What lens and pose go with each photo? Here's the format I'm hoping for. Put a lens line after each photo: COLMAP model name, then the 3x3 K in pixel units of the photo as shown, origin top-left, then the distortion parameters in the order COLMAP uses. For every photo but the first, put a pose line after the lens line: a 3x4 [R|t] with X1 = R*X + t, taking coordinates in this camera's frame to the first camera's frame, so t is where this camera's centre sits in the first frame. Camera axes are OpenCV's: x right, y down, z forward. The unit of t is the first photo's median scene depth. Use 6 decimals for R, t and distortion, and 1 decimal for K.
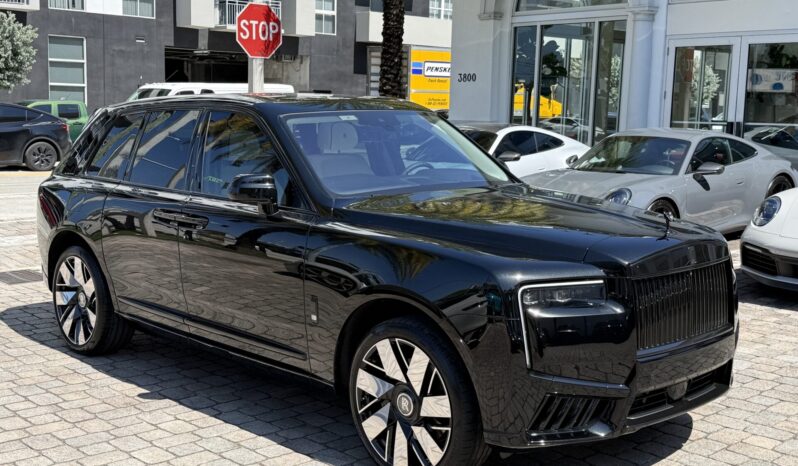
lens RADIAL K [[973.4, 0, 399.0], [0, 973.4, 233.0], [0, 0, 1]] dist [0.075120, -0.046924]
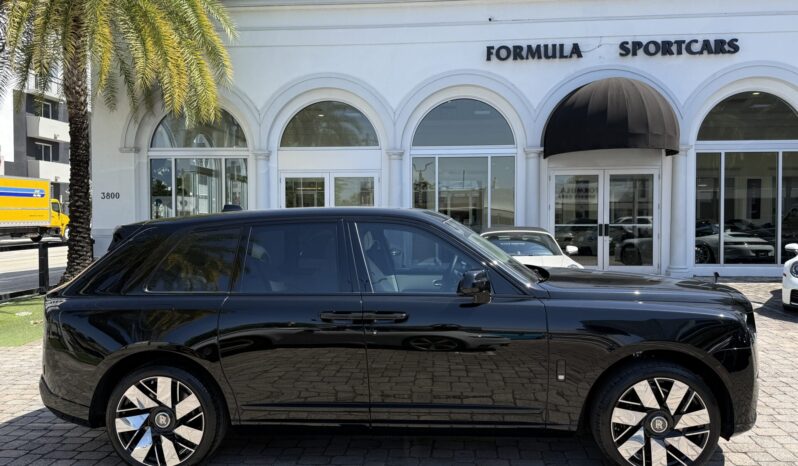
lens RADIAL K [[625.2, 0, 399.0], [0, 625.2, 233.0], [0, 0, 1]] dist [0.079607, -0.178680]
pose [[0.729518, -0.034359, 0.683098, -0.654795], [0.104000, 0.992696, -0.061137, -0.060015], [-0.676008, 0.115642, 0.727764, 0.423023]]
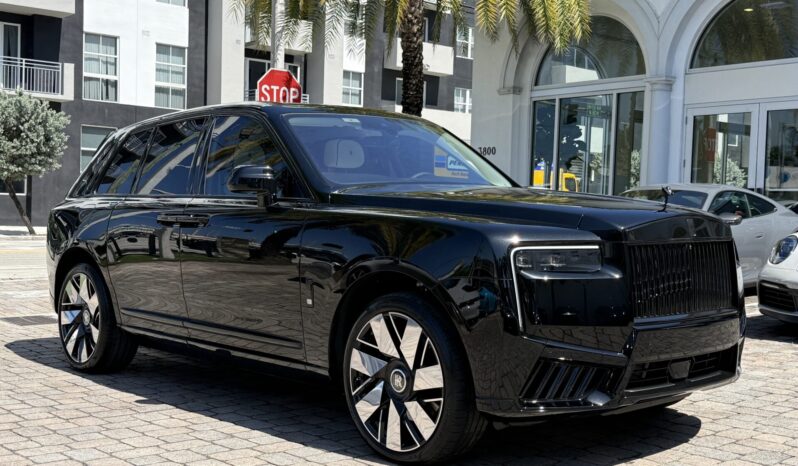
lens RADIAL K [[972.9, 0, 400.4], [0, 972.9, 251.7], [0, 0, 1]] dist [0.079905, -0.018435]
pose [[0.999603, 0.005678, -0.027594, 0.025883], [-0.008111, 0.996010, -0.088873, 0.100355], [0.026980, 0.089062, 0.995661, 0.012800]]
